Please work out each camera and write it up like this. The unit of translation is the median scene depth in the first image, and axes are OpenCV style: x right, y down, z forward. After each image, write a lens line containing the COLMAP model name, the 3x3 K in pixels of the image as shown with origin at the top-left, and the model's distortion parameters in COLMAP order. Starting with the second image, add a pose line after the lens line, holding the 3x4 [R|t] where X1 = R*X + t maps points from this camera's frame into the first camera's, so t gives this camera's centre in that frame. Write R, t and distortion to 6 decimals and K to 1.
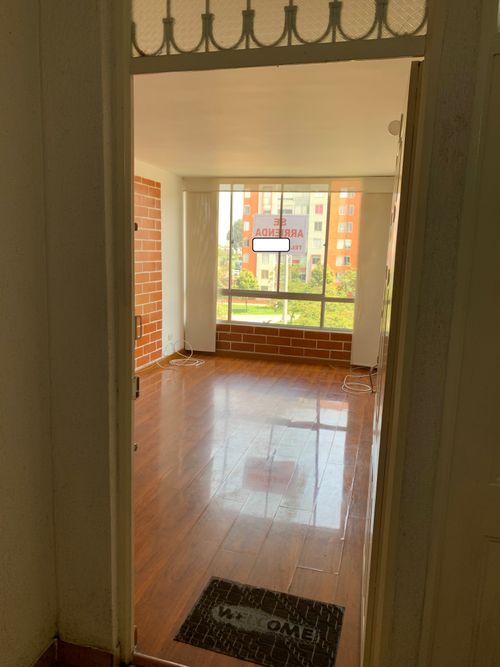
lens RADIAL K [[512.2, 0, 248.7], [0, 512.2, 333.1], [0, 0, 1]] dist [0.022028, -0.041191]
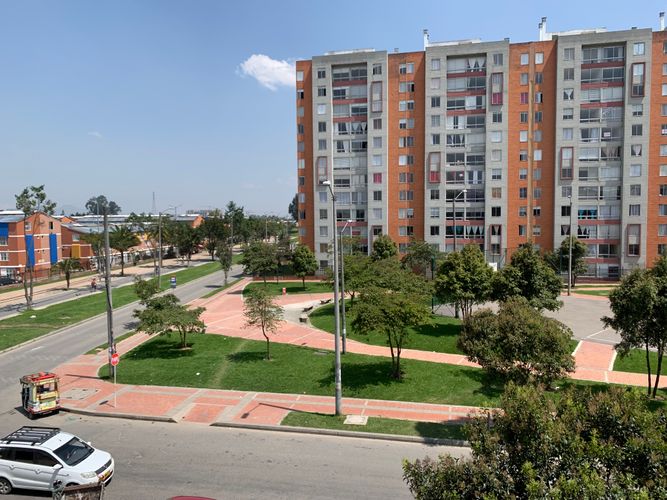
lens RADIAL K [[512.2, 0, 329.8], [0, 512.2, 257.2], [0, 0, 1]] dist [0.022028, -0.041191]
pose [[0.998529, -0.044488, 0.031005, 0.107090], [0.047182, 0.994605, -0.092383, -0.100474], [-0.026727, 0.093710, 0.995241, 0.621028]]
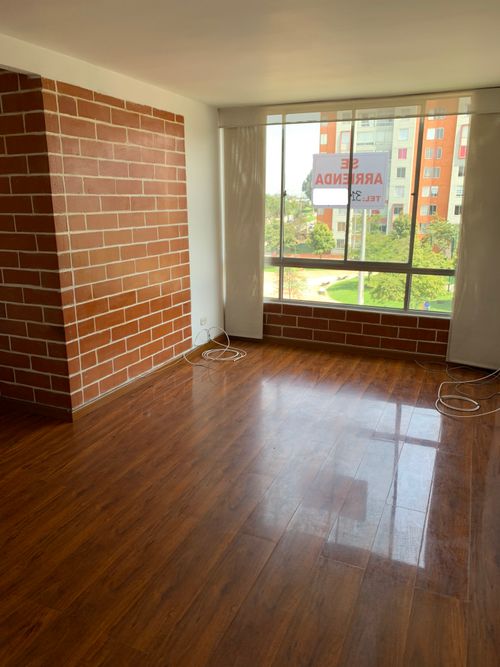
lens RADIAL K [[512.2, 0, 239.6], [0, 512.2, 330.8], [0, 0, 1]] dist [0.022028, -0.041191]
pose [[0.986536, 0.010037, -0.163235, 0.028234], [0.003884, 0.996396, 0.084737, -0.043243], [0.163497, -0.084230, 0.982941, 0.238674]]
